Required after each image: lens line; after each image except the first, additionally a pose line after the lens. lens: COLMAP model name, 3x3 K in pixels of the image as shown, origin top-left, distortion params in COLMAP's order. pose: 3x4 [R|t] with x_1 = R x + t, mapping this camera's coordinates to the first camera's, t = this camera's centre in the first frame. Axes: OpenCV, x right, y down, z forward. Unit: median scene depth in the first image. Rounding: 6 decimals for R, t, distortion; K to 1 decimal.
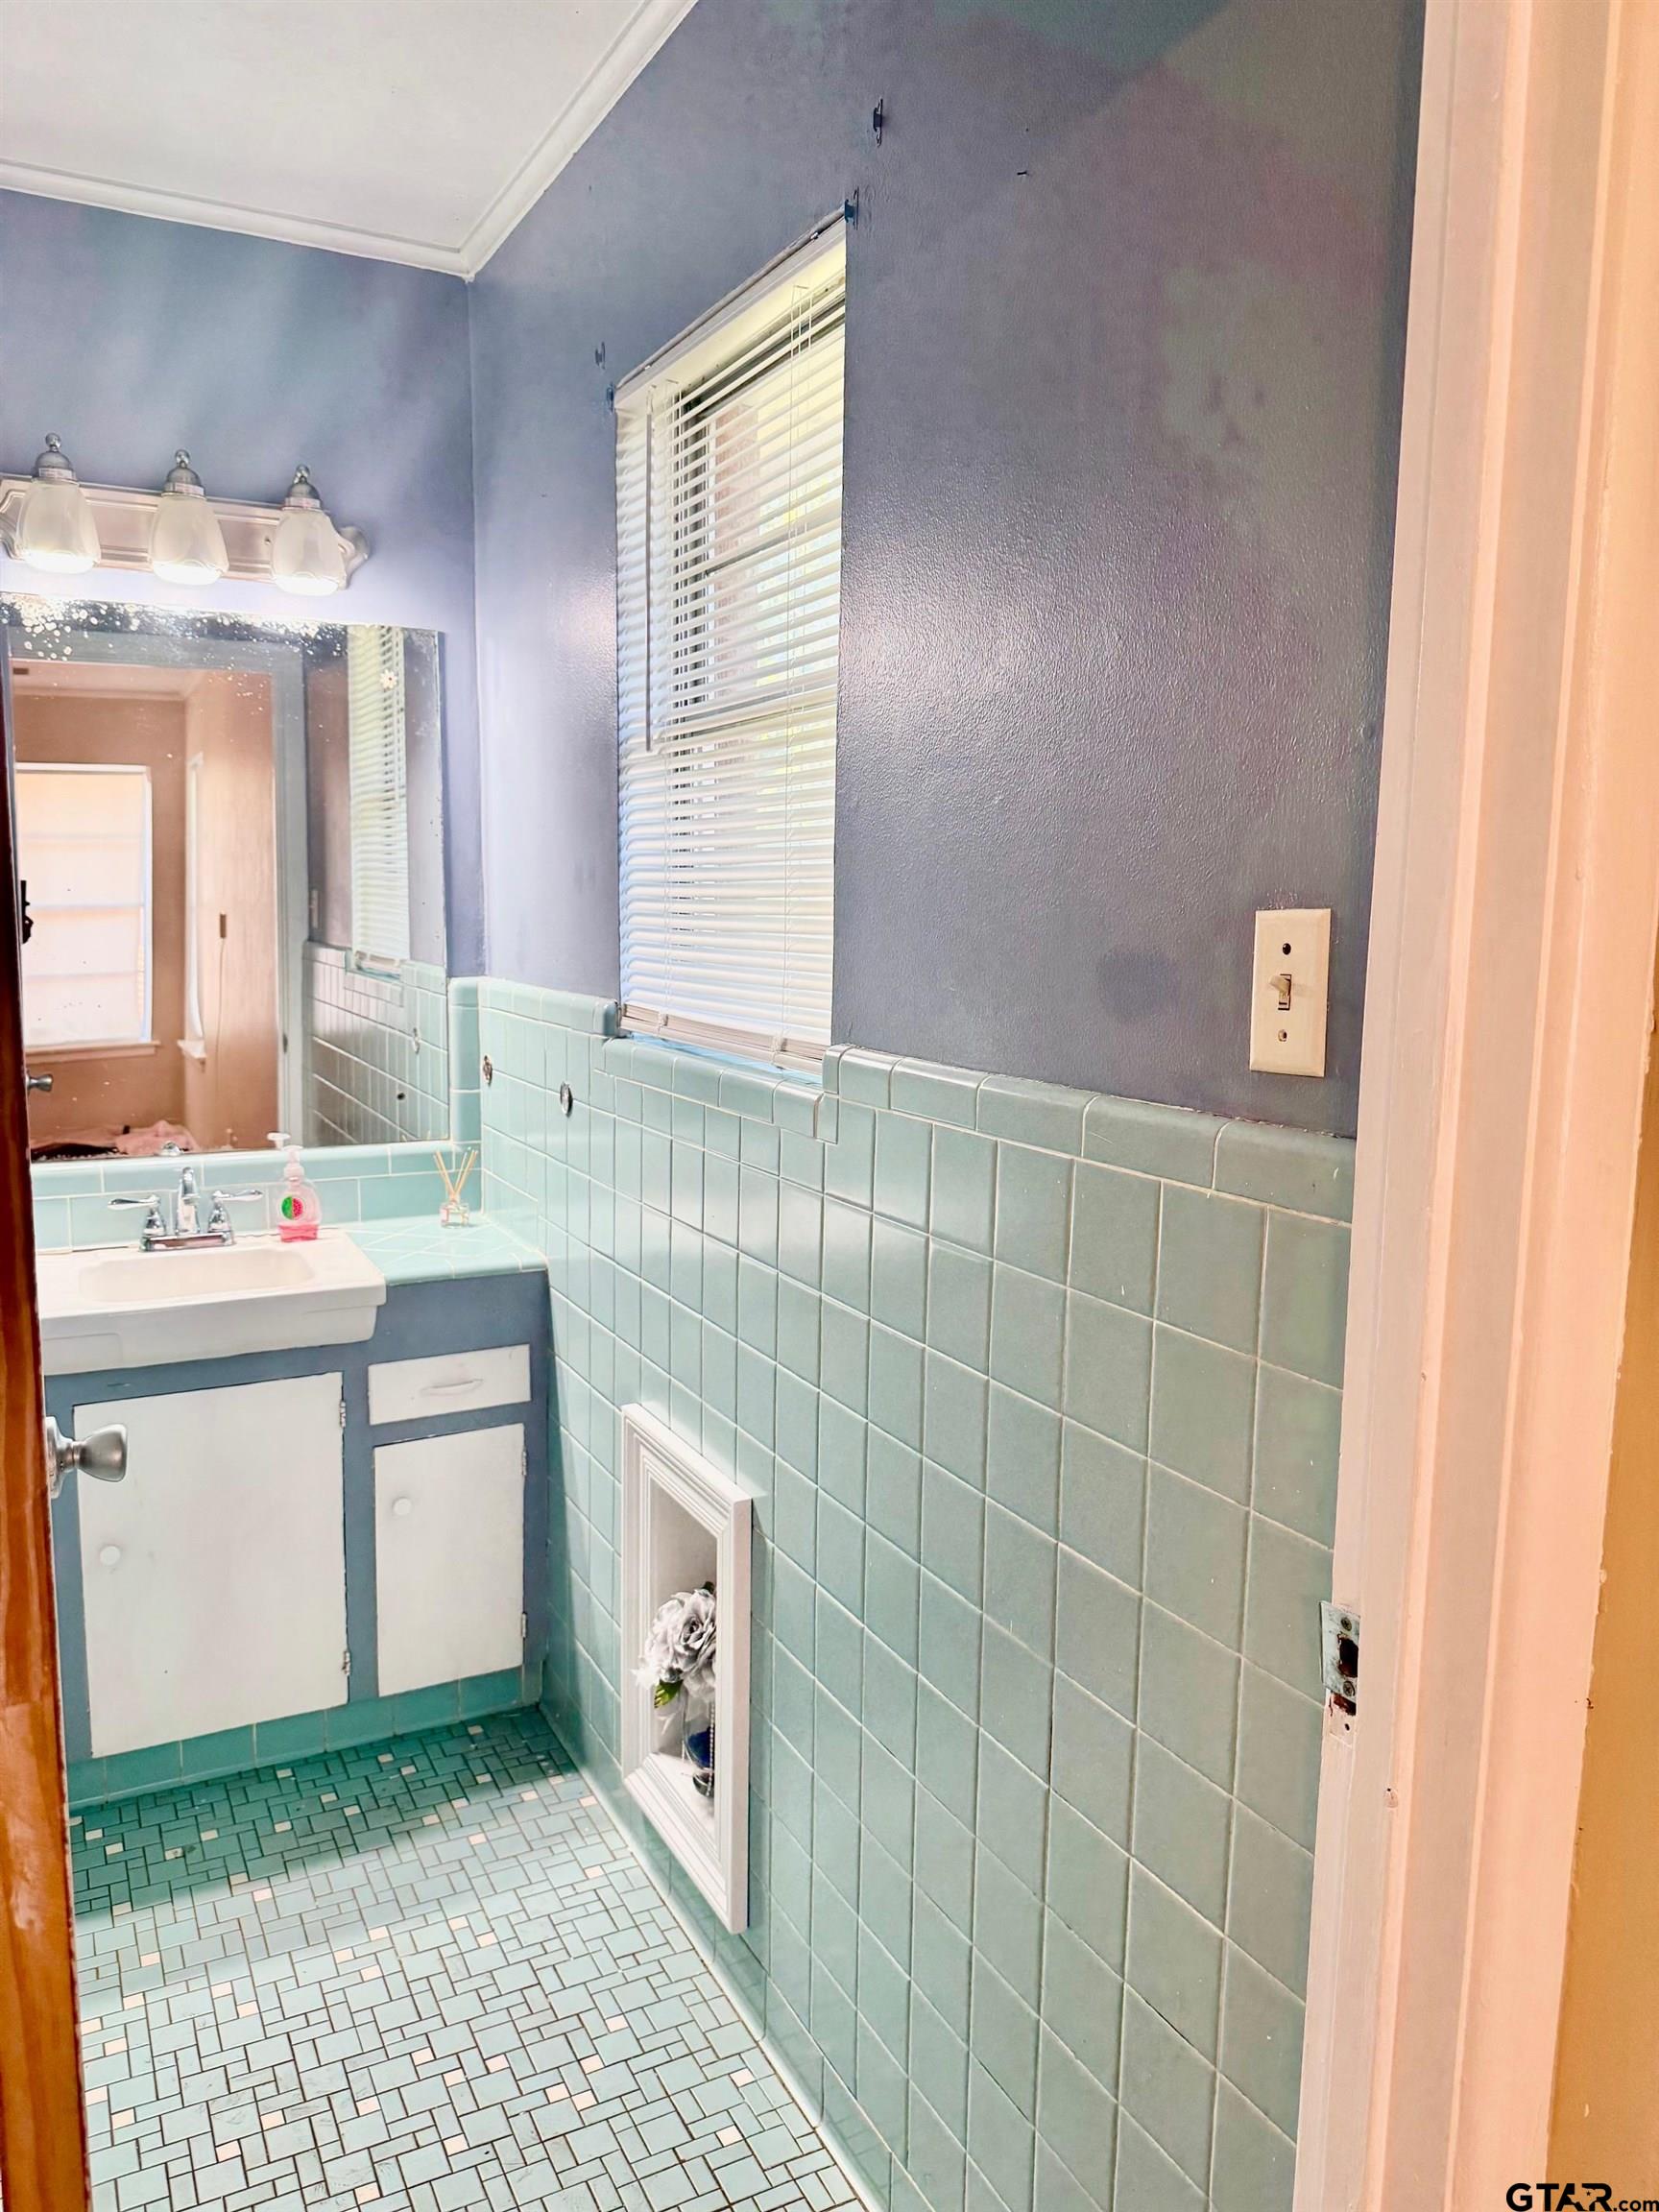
lens RADIAL K [[1556.6, 0, 823.3], [0, 1556.6, 1130.9], [0, 0, 1]] dist [0.058149, -0.070998]
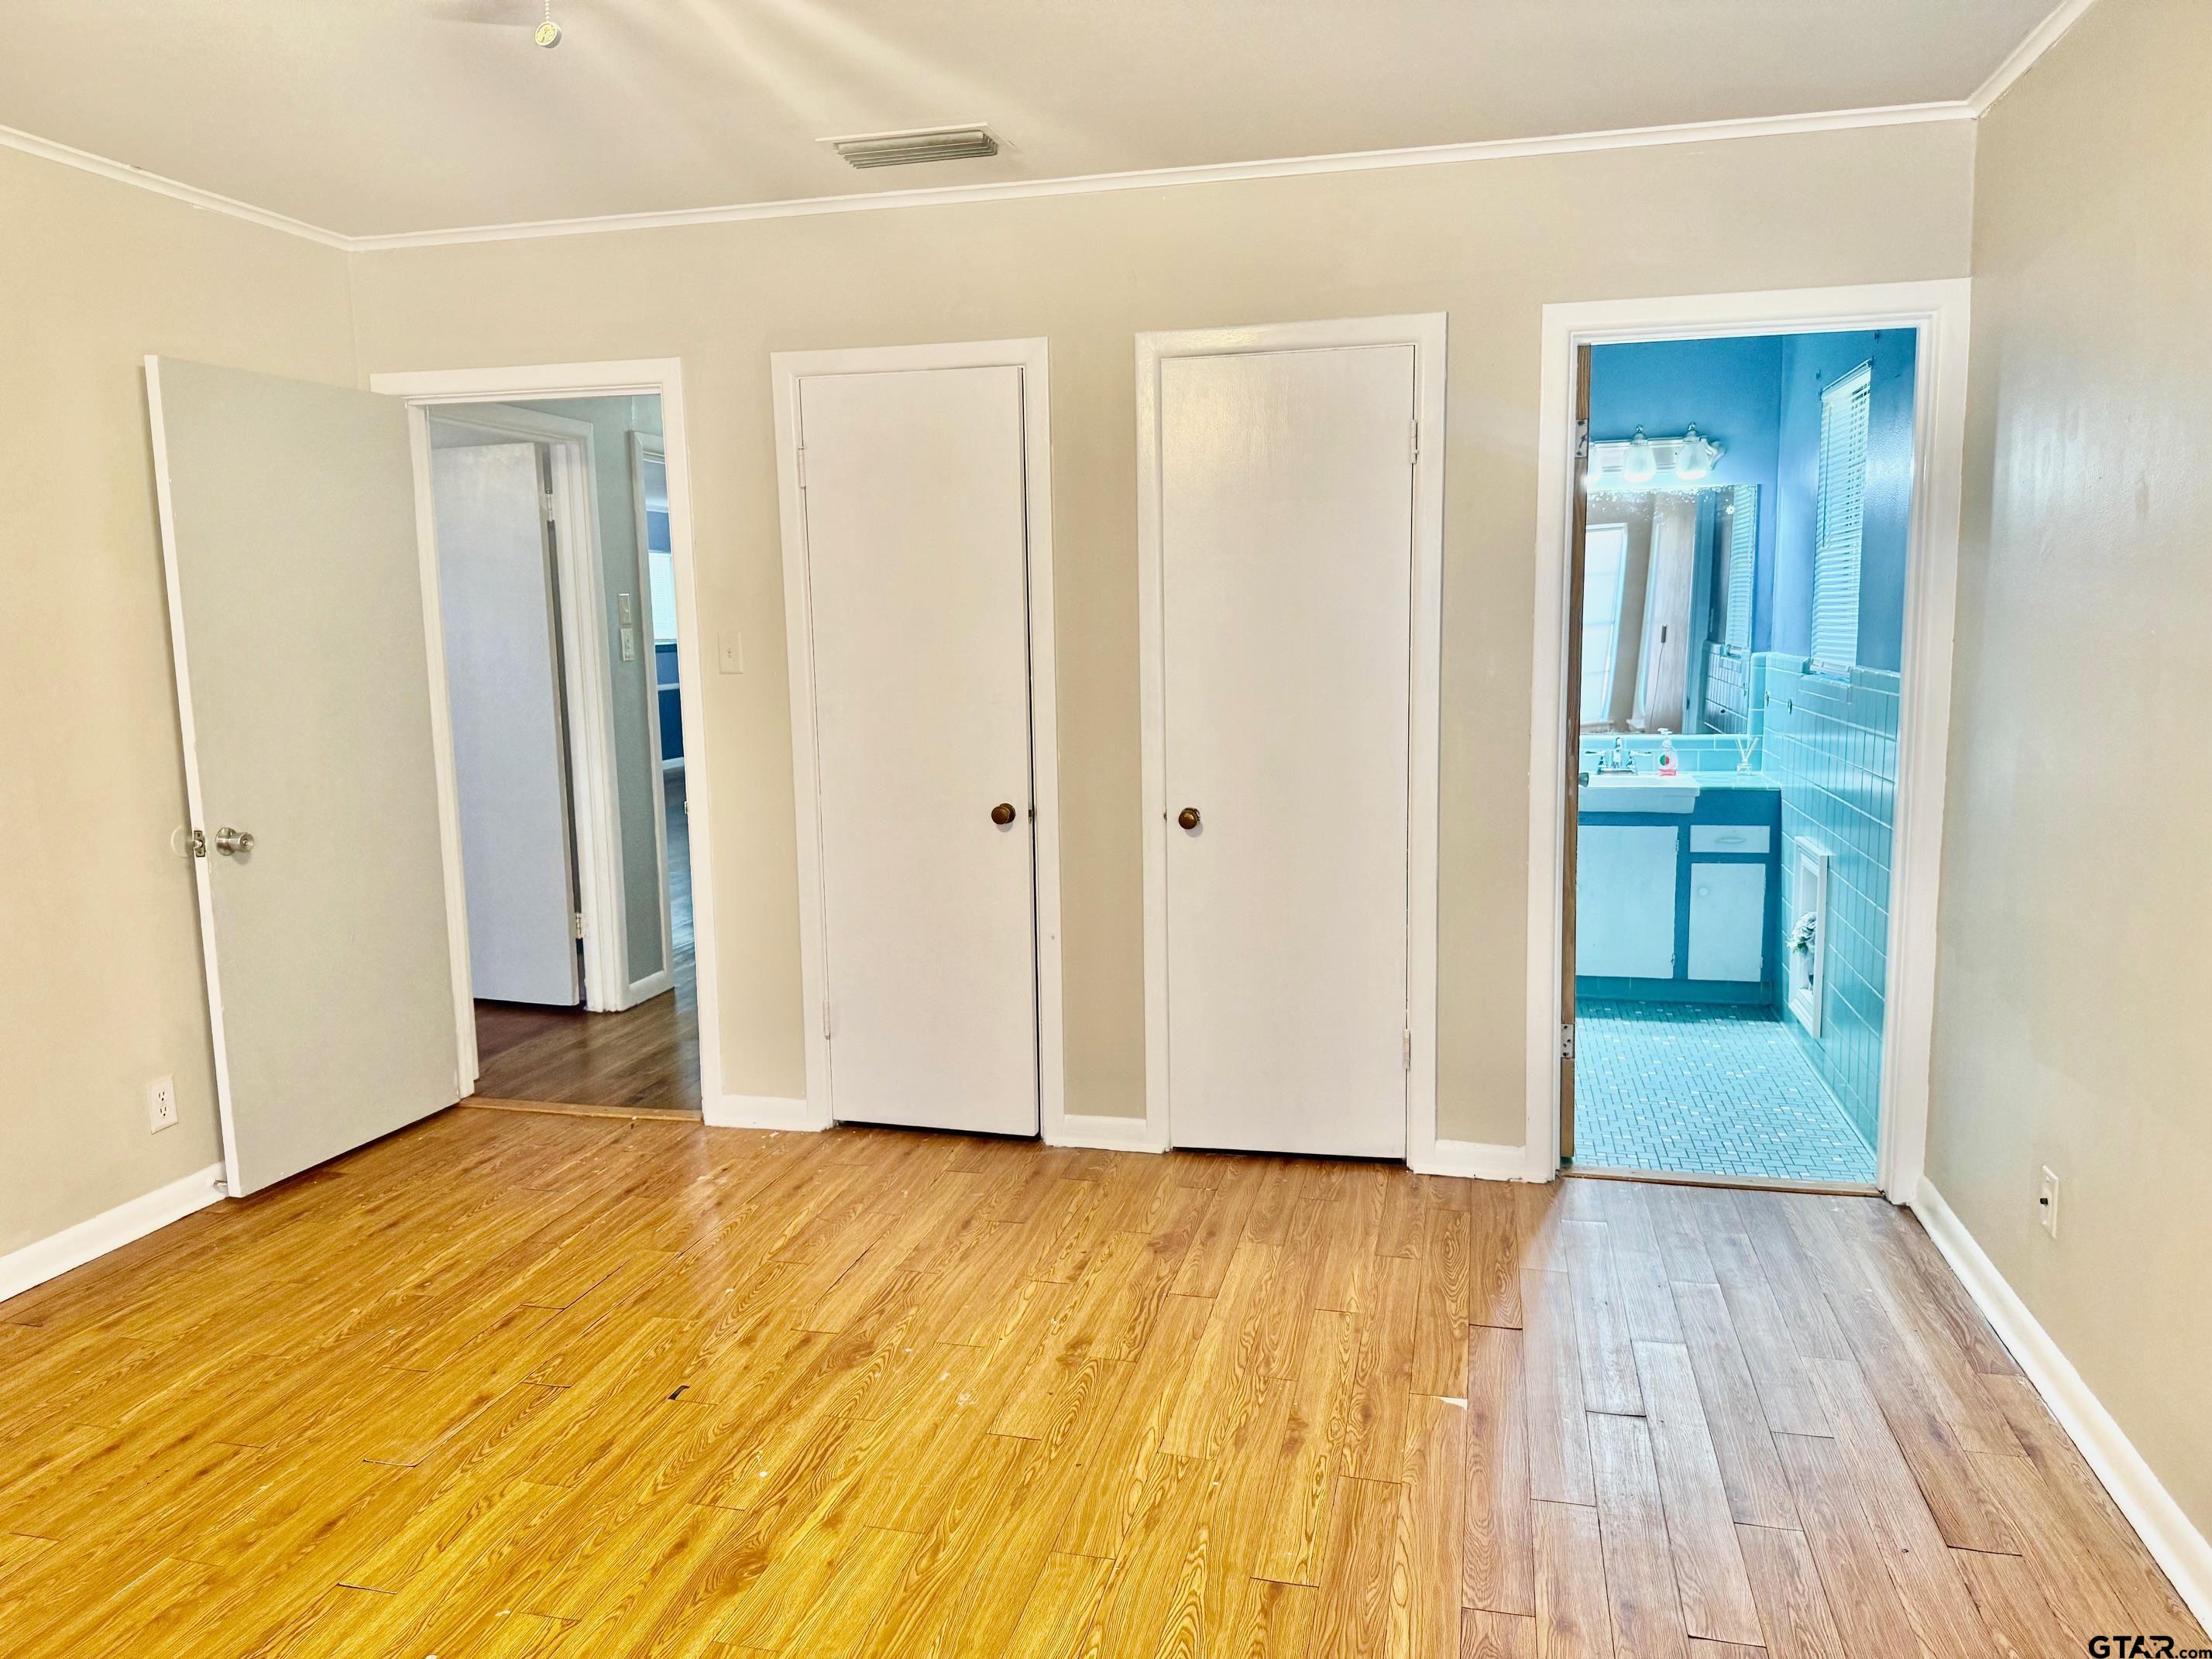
lens RADIAL K [[1556.6, 0, 1090.9], [0, 1556.6, 848.2], [0, 0, 1]] dist [0.058149, -0.070998]
pose [[0.749253, 0.061018, -0.659467, 0.533338], [-0.058461, 0.997953, 0.025916, 0.170589], [0.659698, 0.019136, 0.751287, -1.218421]]
